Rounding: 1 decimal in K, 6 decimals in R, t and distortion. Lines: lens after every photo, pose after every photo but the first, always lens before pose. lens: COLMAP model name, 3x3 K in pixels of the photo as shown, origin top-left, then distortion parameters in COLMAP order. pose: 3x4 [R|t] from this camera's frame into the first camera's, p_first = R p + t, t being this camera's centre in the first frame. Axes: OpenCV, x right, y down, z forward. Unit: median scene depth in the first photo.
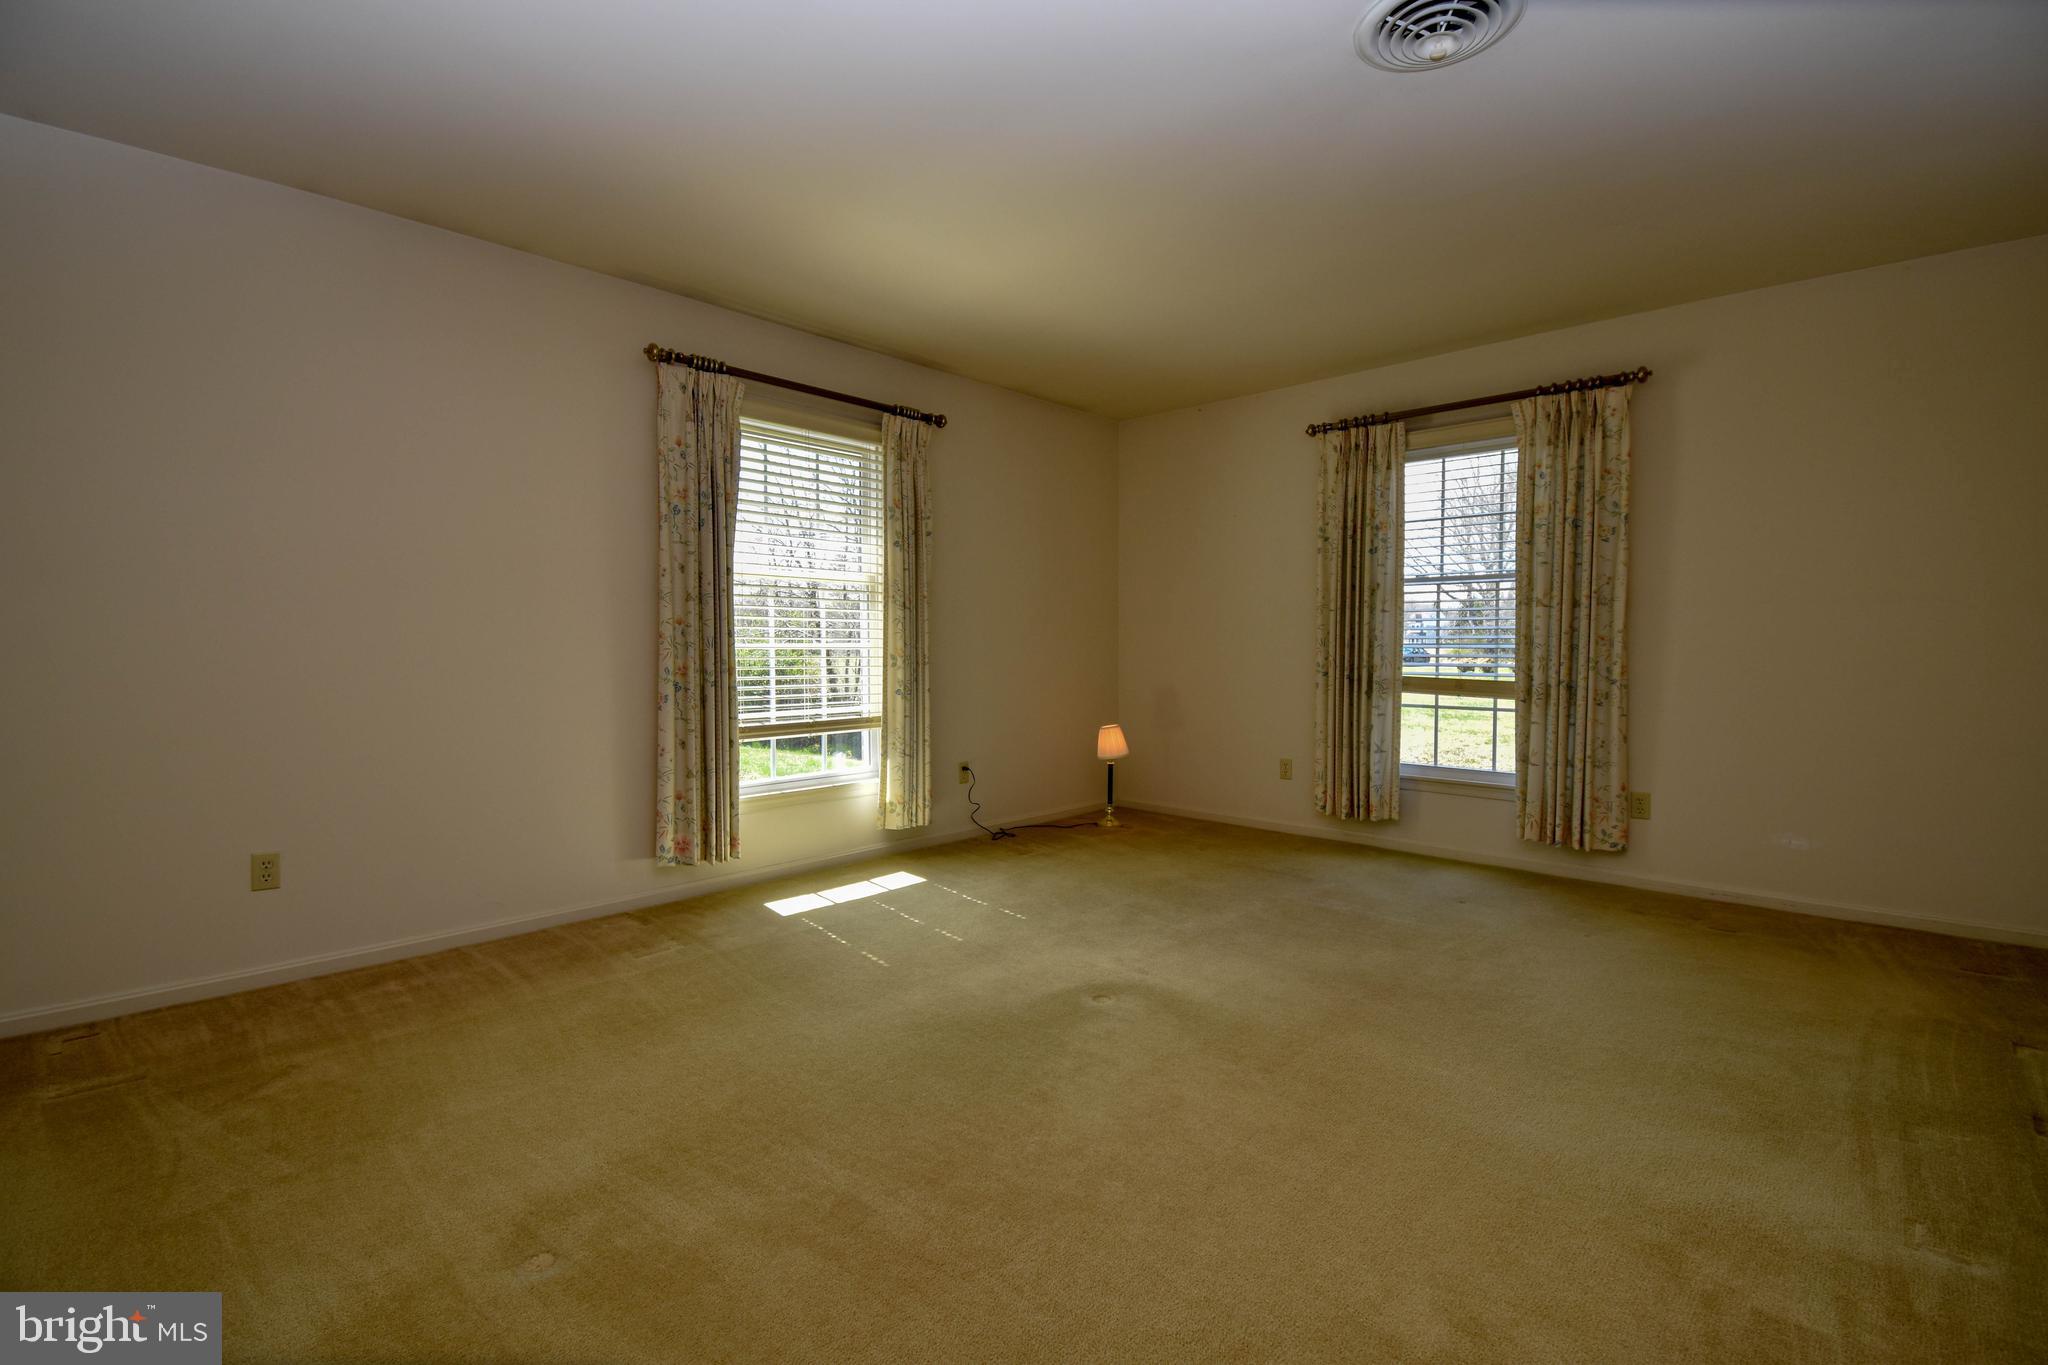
lens RADIAL K [[907.8, 0, 1027.3], [0, 907.8, 679.6], [0, 0, 1]] dist [0.020211, -0.025702]
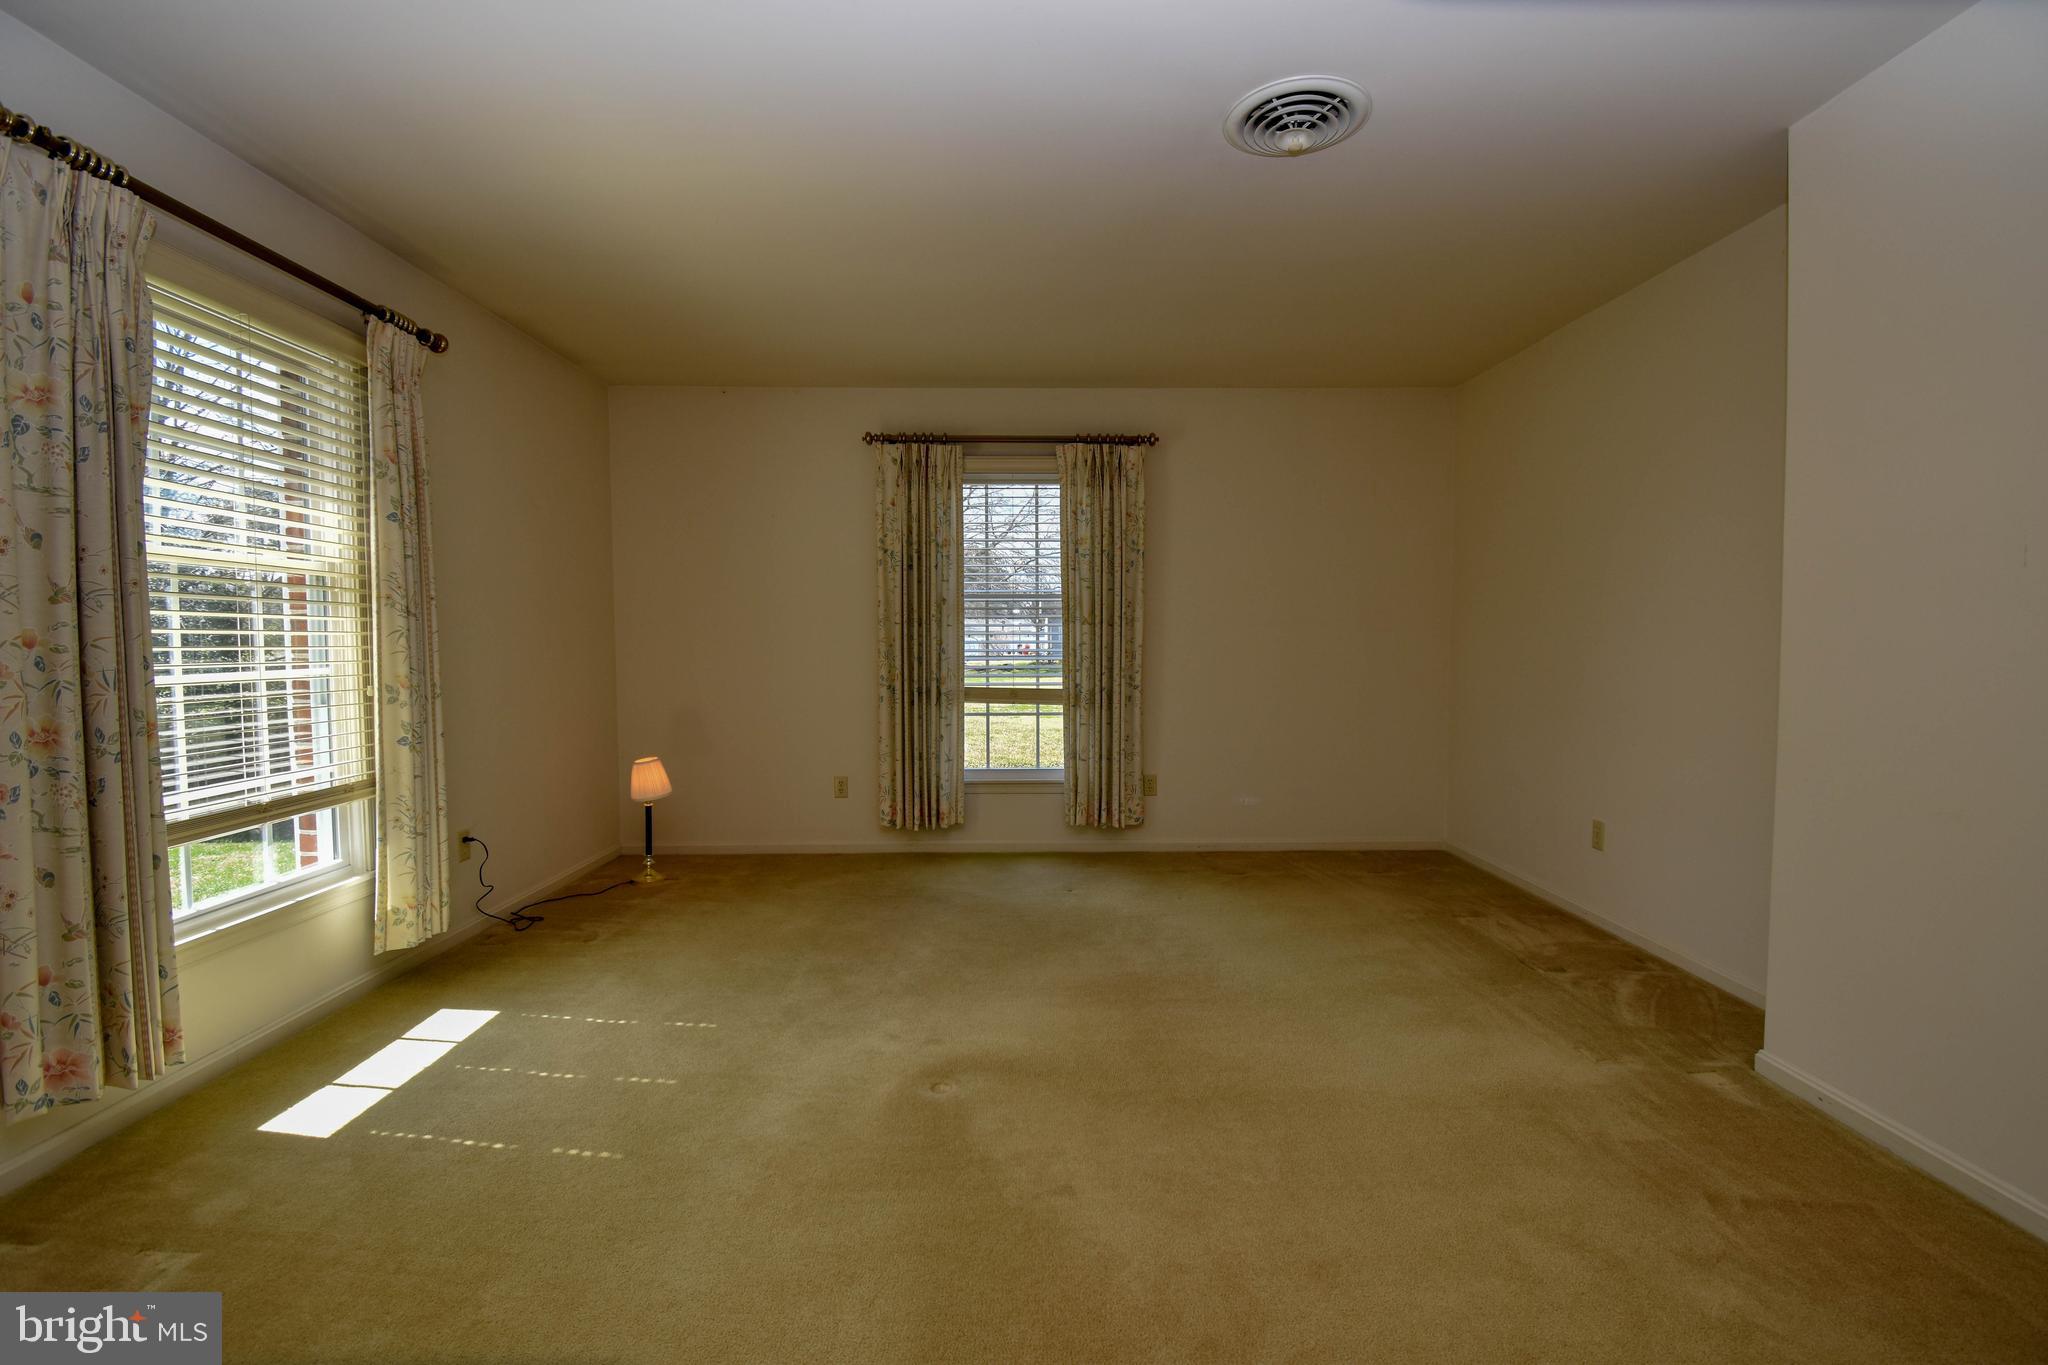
lens RADIAL K [[907.8, 0, 1027.3], [0, 907.8, 679.6], [0, 0, 1]] dist [0.020211, -0.025702]
pose [[0.712017, -0.033007, 0.701386, -0.303581], [0.030383, 0.999407, 0.016188, -0.030333], [-0.701505, 0.009784, 0.712597, 0.221234]]
